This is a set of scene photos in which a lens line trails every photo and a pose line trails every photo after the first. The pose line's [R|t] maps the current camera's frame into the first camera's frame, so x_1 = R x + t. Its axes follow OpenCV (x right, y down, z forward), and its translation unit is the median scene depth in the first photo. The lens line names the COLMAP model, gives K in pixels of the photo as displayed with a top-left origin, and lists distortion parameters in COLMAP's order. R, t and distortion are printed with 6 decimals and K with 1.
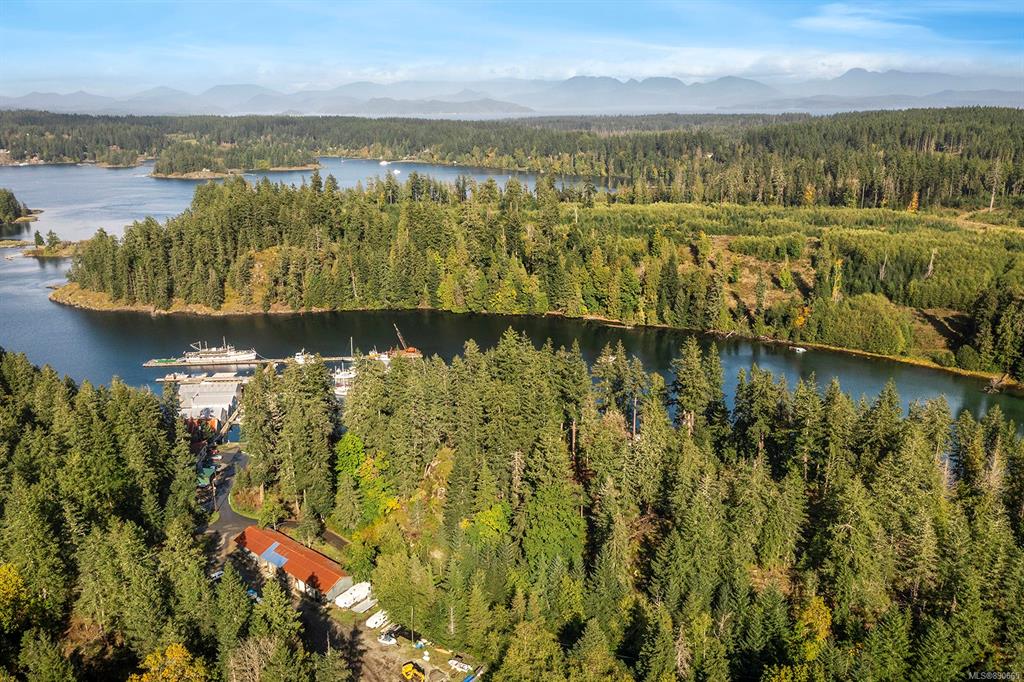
lens RADIAL K [[814.0, 0, 545.2], [0, 814.0, 344.0], [0, 0, 1]] dist [-0.011380, 0.004732]
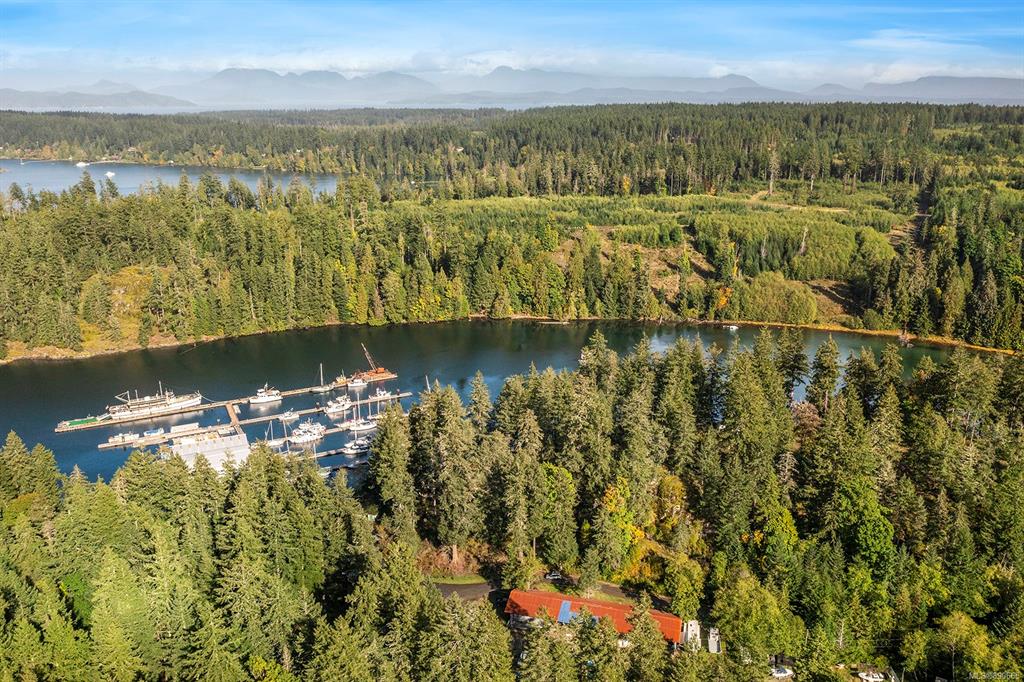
lens RADIAL K [[814.0, 0, 545.2], [0, 814.0, 344.0], [0, 0, 1]] dist [-0.011380, 0.004732]
pose [[0.917329, -0.105899, 0.383788, -0.277152], [0.103717, 0.994255, 0.026441, -0.021589], [-0.384384, 0.015550, 0.923042, 0.089126]]
